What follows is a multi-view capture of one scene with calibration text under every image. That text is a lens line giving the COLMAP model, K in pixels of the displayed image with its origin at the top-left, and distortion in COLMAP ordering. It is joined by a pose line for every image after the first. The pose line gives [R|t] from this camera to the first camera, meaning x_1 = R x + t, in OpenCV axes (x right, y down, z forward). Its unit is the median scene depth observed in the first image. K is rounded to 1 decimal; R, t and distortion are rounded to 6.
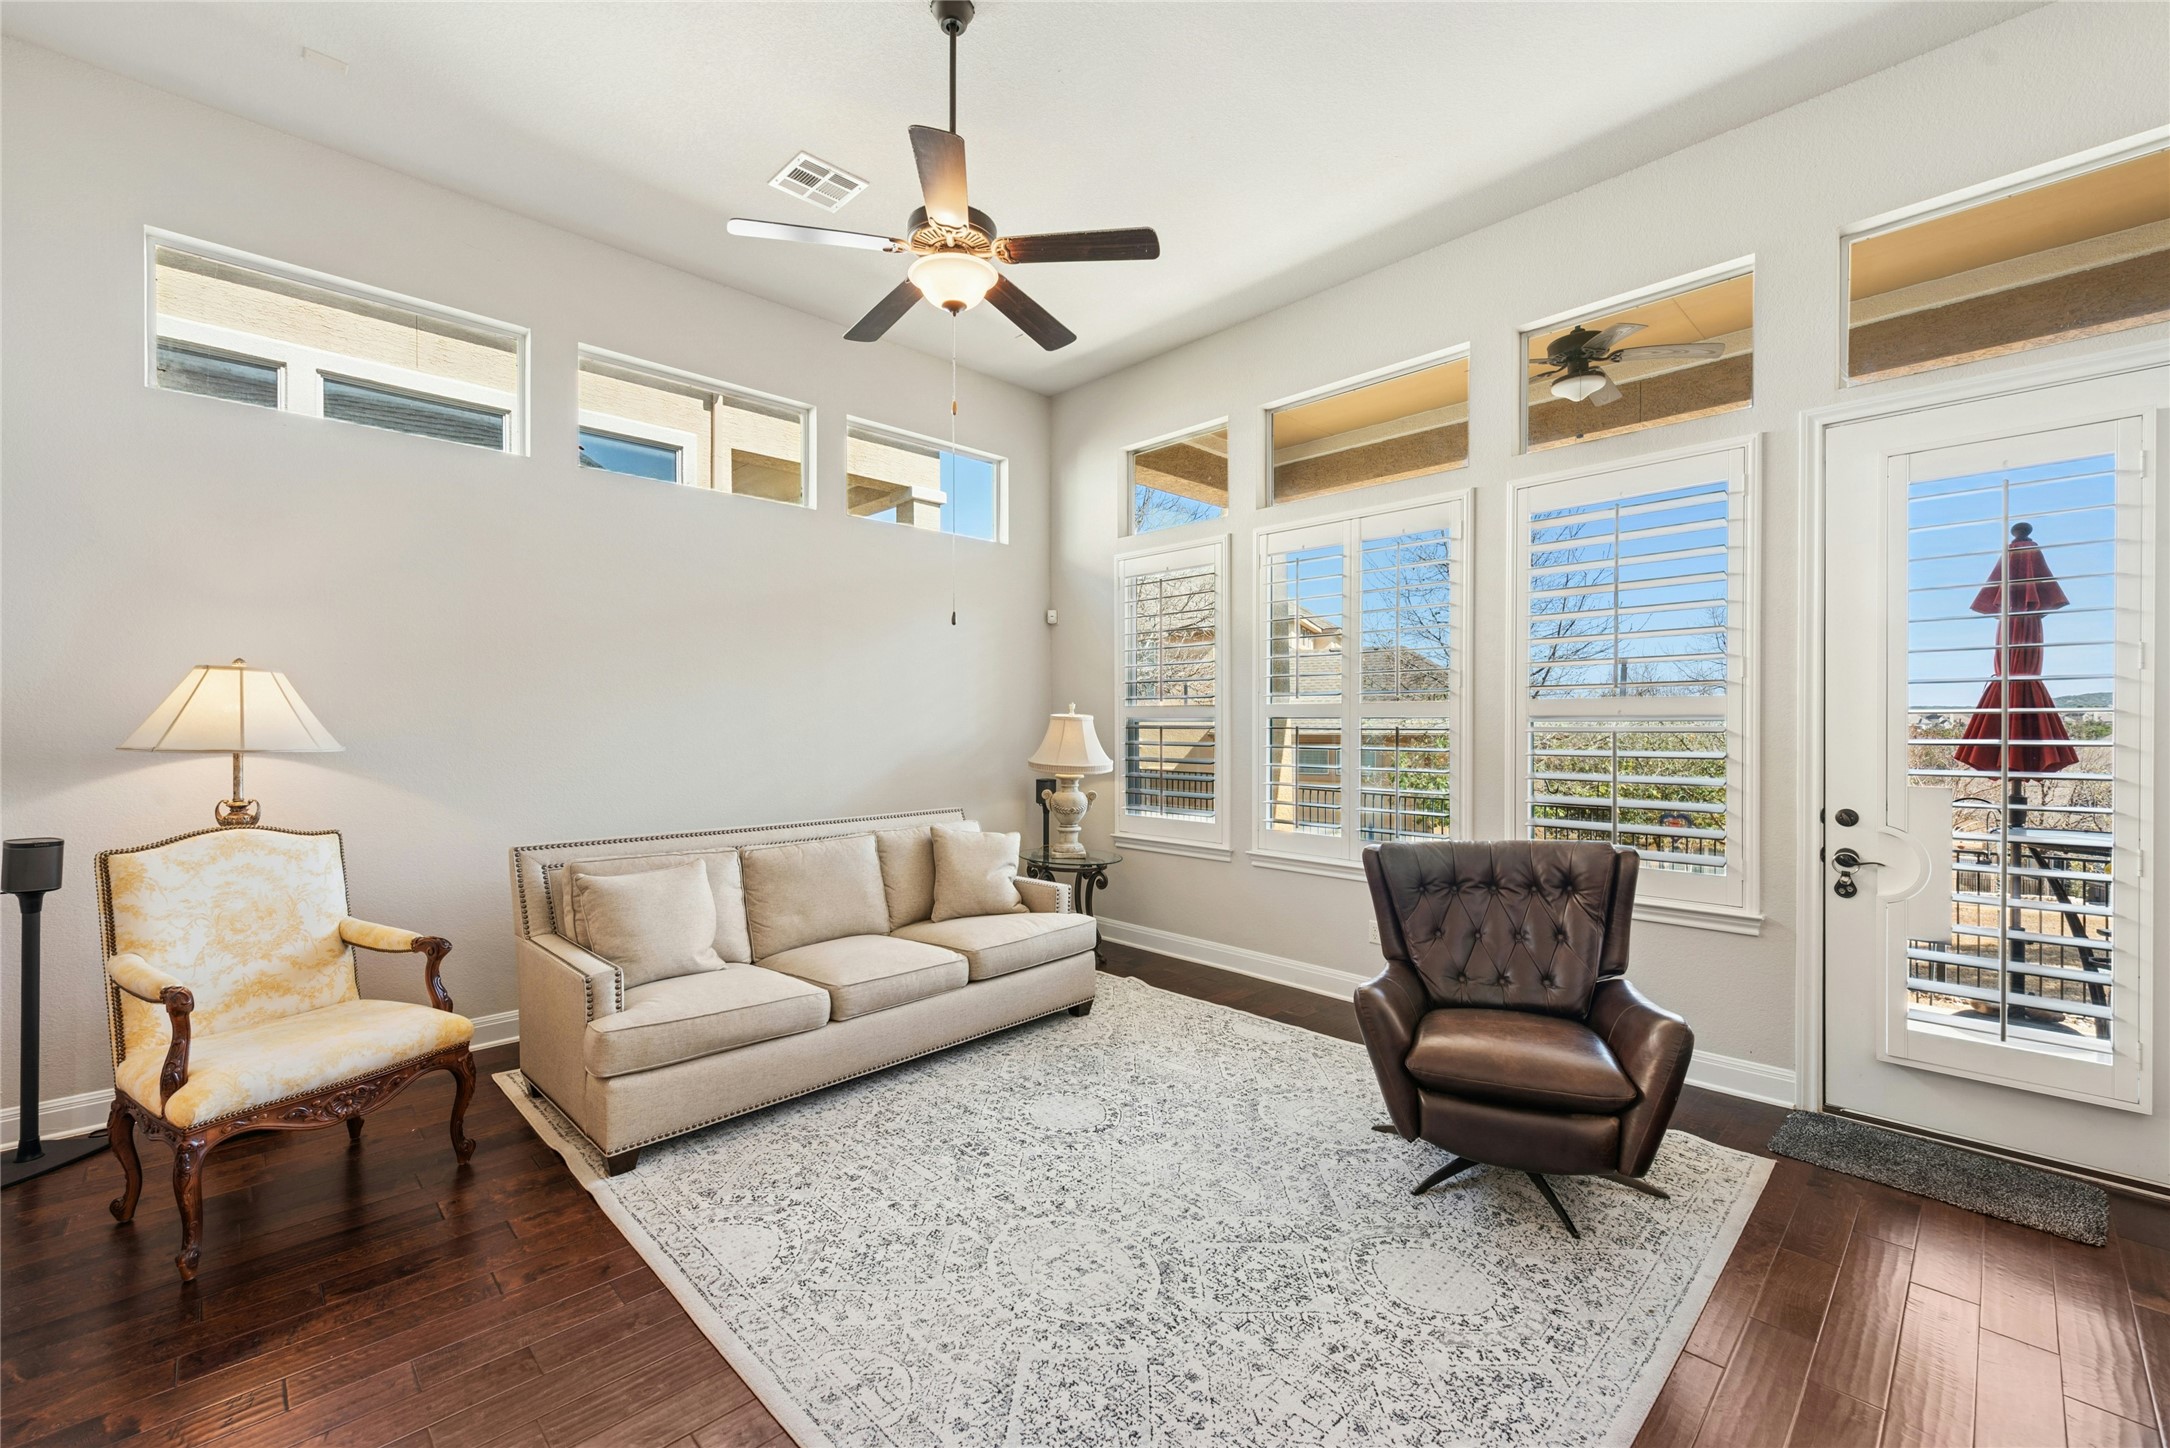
lens RADIAL K [[900.8, 0, 1072.9], [0, 900.8, 727.3], [0, 0, 1]] dist [0.008904, -0.000775]
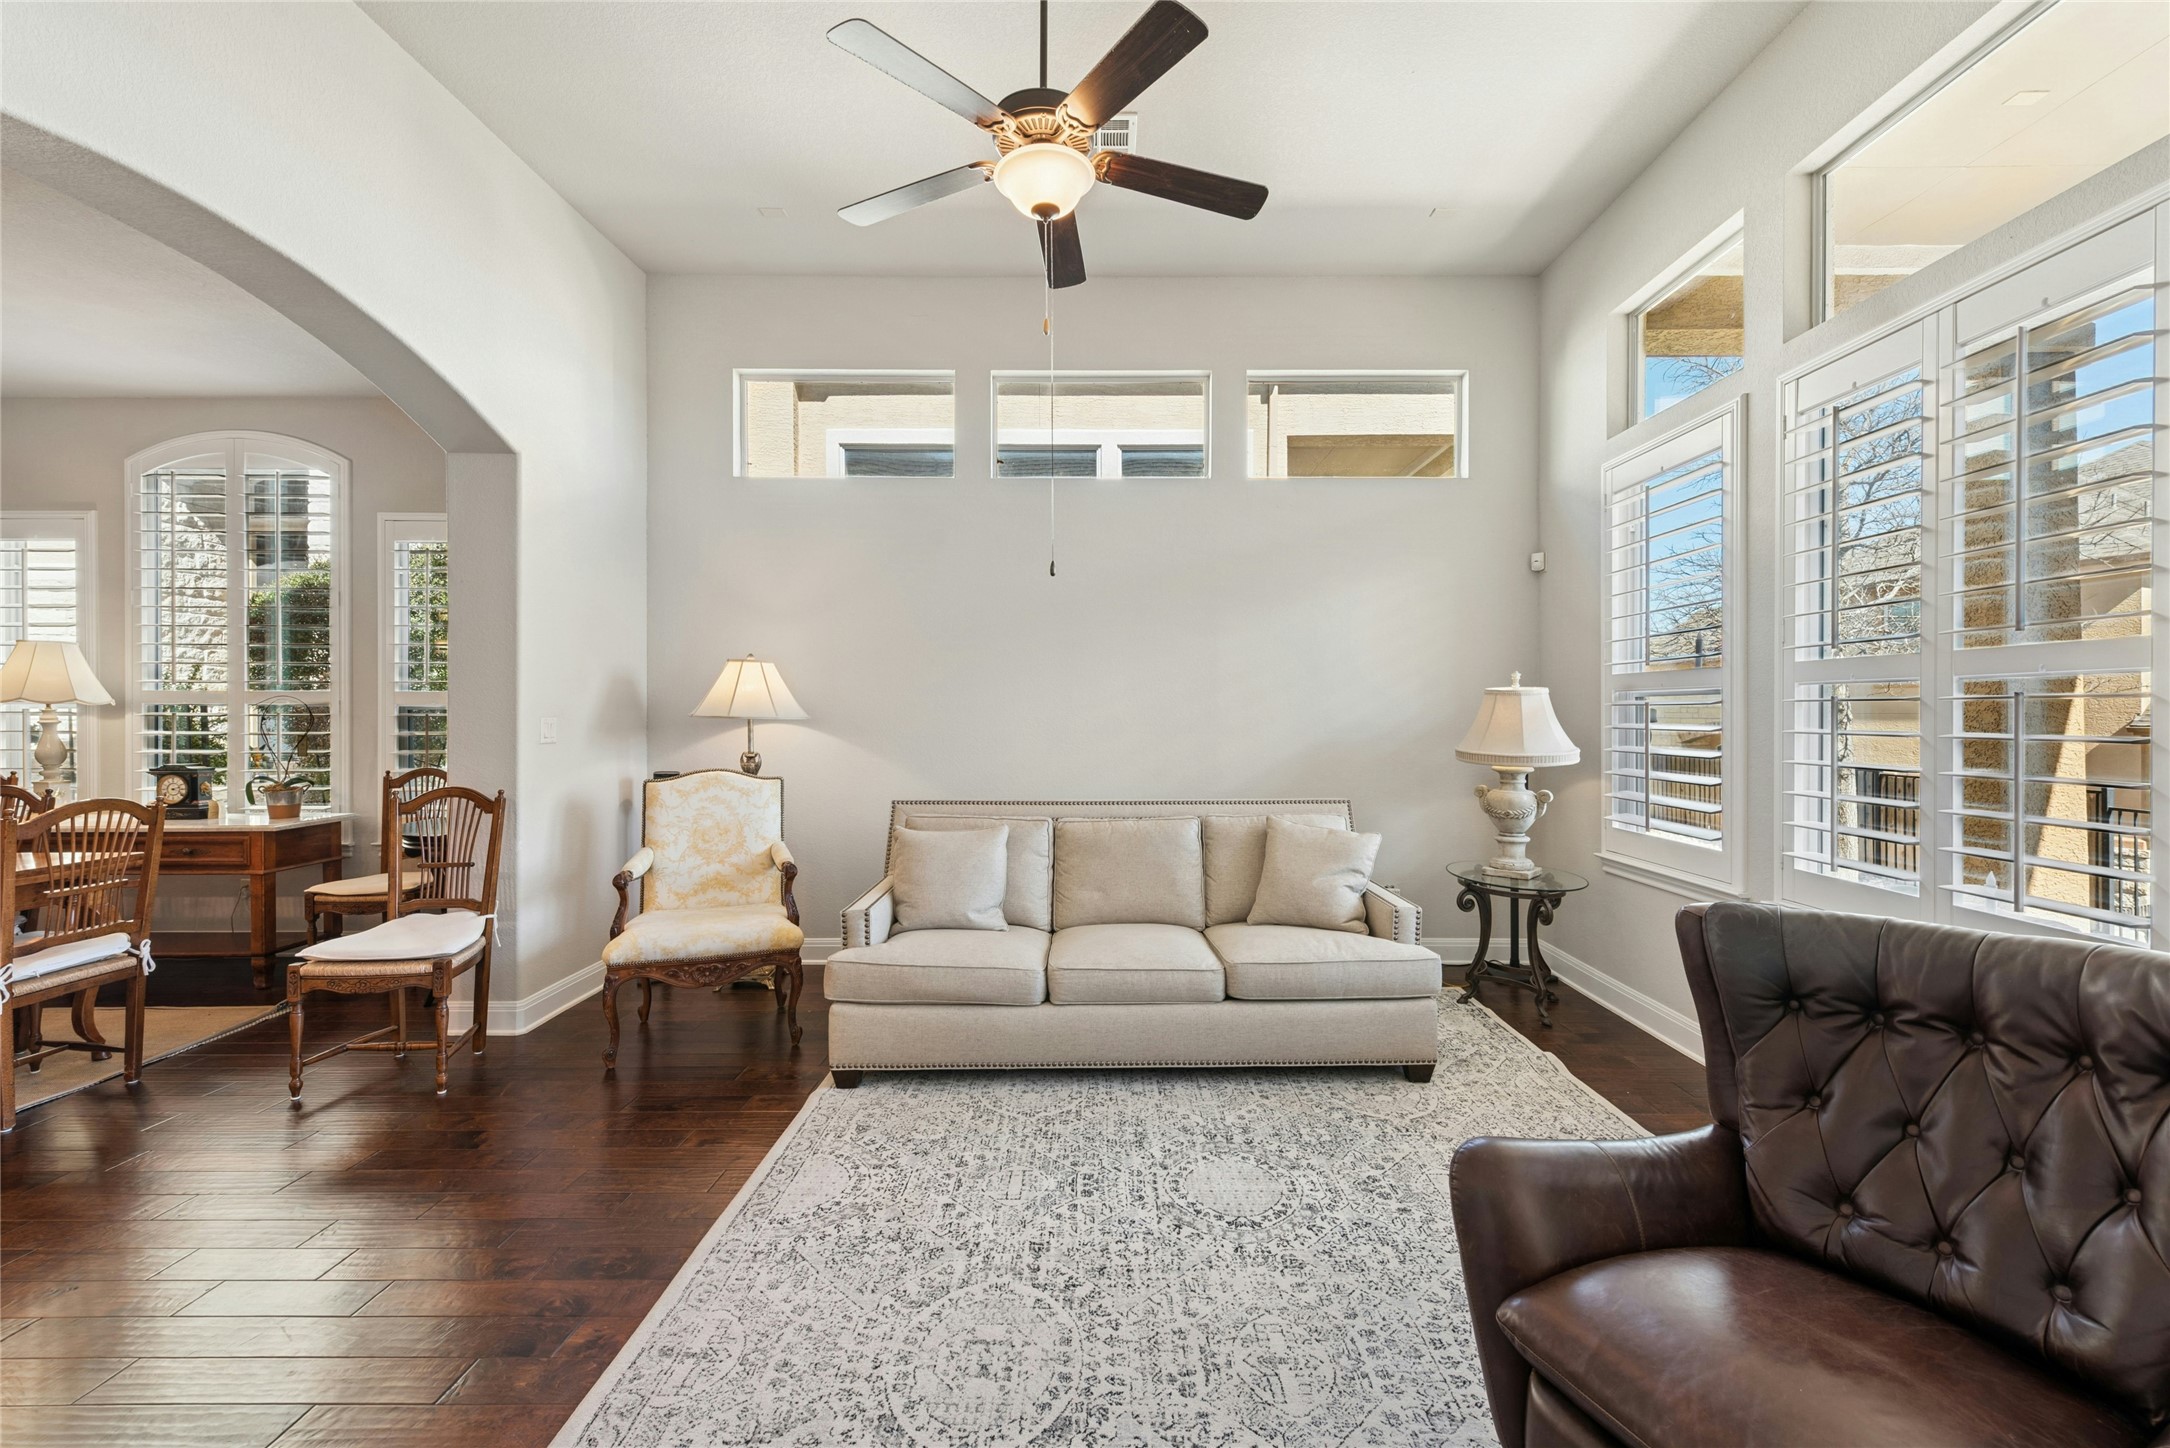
lens RADIAL K [[892.6, 0, 1088.5], [0, 892.6, 717.0], [0, 0, 1]] dist [0.011692, -0.002299]
pose [[0.716400, 0.004224, -0.697677, 0.438363], [-0.005382, 0.999985, 0.000528, 0.020363], [0.697669, 0.003377, 0.716413, 0.352566]]
